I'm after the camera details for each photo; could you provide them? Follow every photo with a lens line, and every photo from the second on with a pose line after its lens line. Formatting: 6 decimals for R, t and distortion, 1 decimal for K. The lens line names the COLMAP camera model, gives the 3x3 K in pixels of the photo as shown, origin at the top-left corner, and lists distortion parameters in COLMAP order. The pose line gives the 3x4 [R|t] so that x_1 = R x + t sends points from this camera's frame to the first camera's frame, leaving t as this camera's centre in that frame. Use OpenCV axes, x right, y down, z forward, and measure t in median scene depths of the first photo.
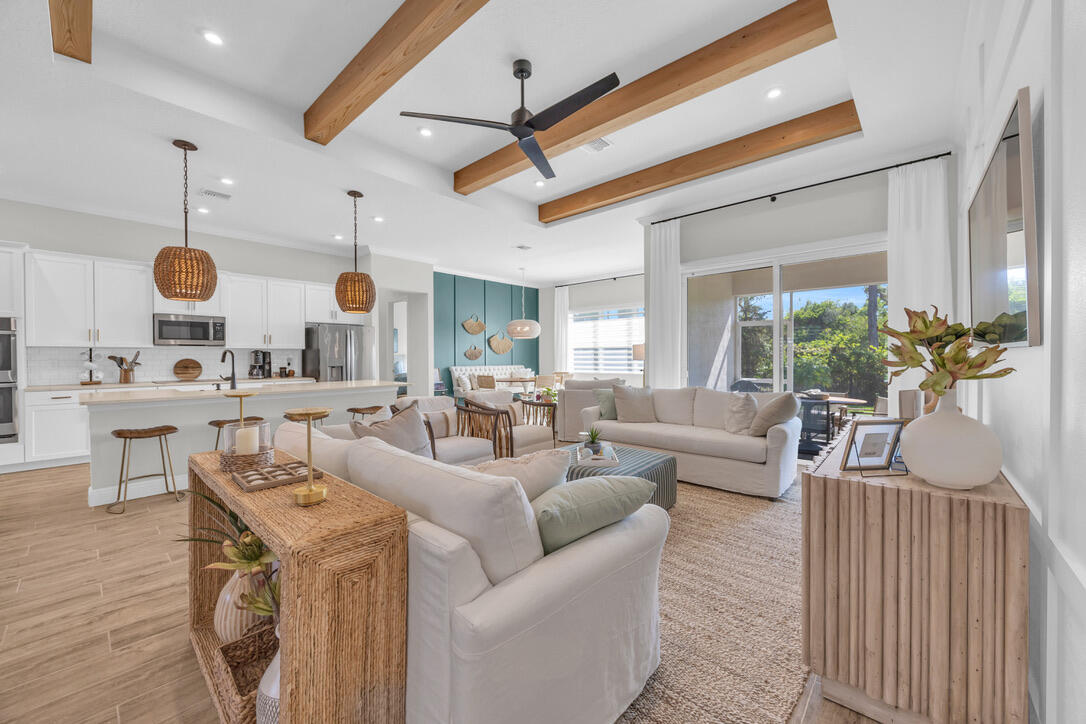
lens RADIAL K [[436.8, 0, 539.0], [0, 436.8, 356.9], [0, 0, 1]] dist [-0.000717, -0.000233]
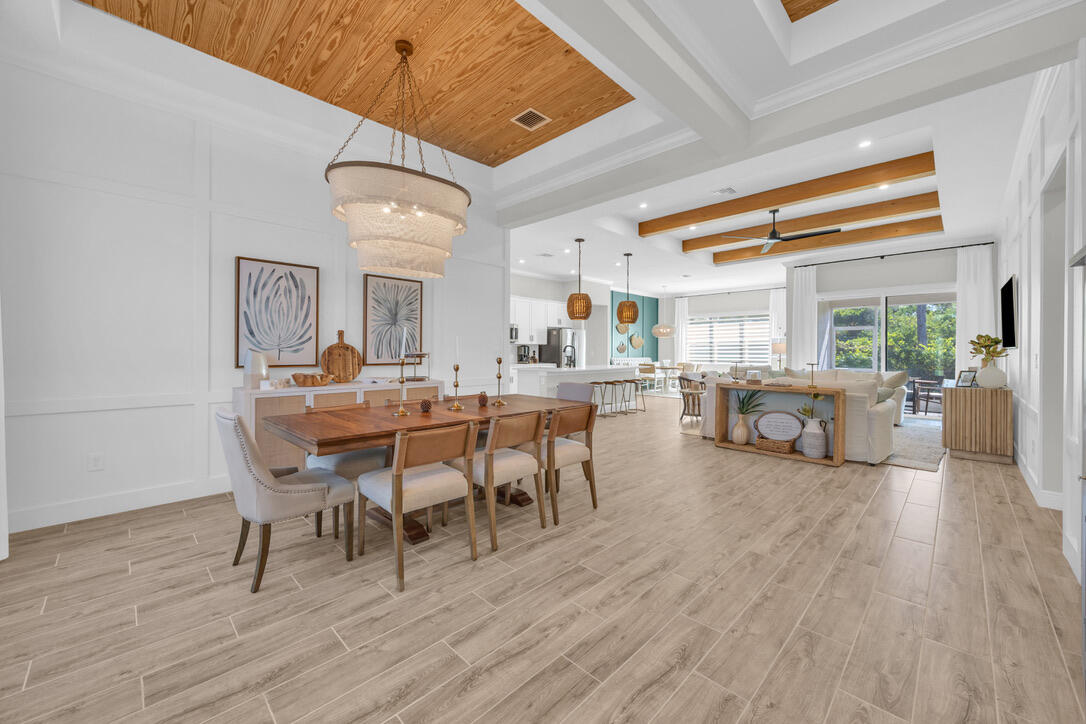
lens RADIAL K [[436.8, 0, 534.2], [0, 436.8, 348.1], [0, 0, 1]] dist [-0.000717, -0.000233]
pose [[0.998211, 0.007805, -0.059271, -0.570559], [-0.008255, 0.999939, -0.007347, 0.007472], [0.059210, 0.007823, 0.998215, -0.615178]]
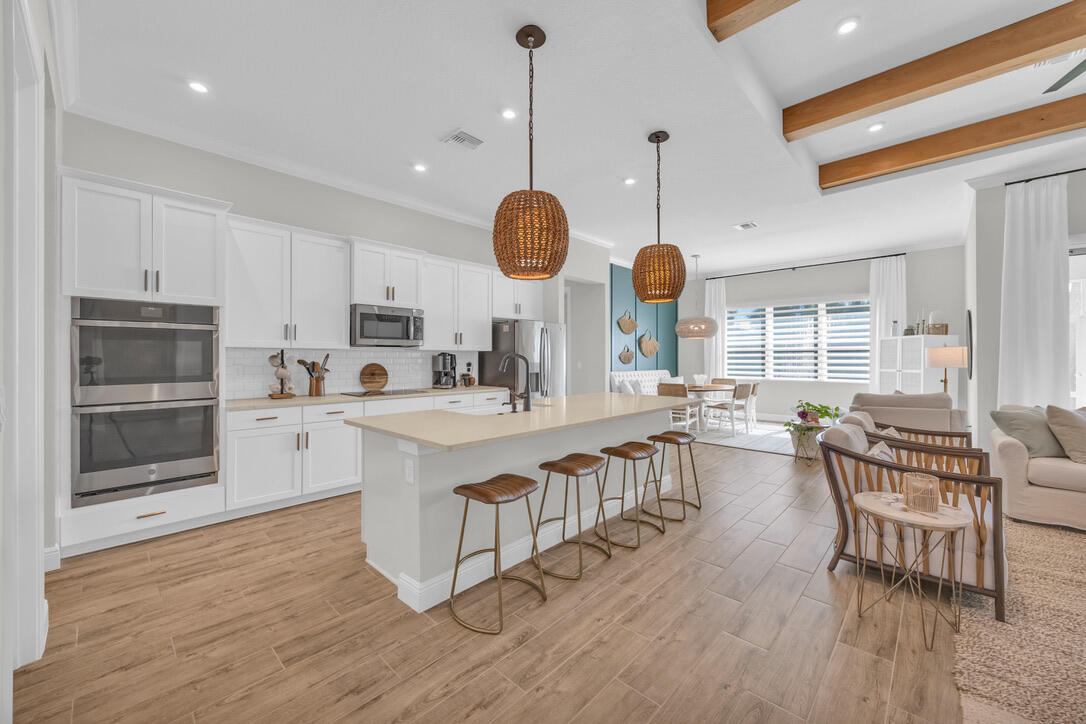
lens RADIAL K [[436.8, 0, 541.6], [0, 436.8, 358.2], [0, 0, 1]] dist [-0.000717, -0.000233]
pose [[0.999695, 0.004019, -0.024372, -0.495398], [-0.003990, 0.999991, 0.001240, -0.007141], [0.024376, -0.001143, 0.999702, 0.231027]]
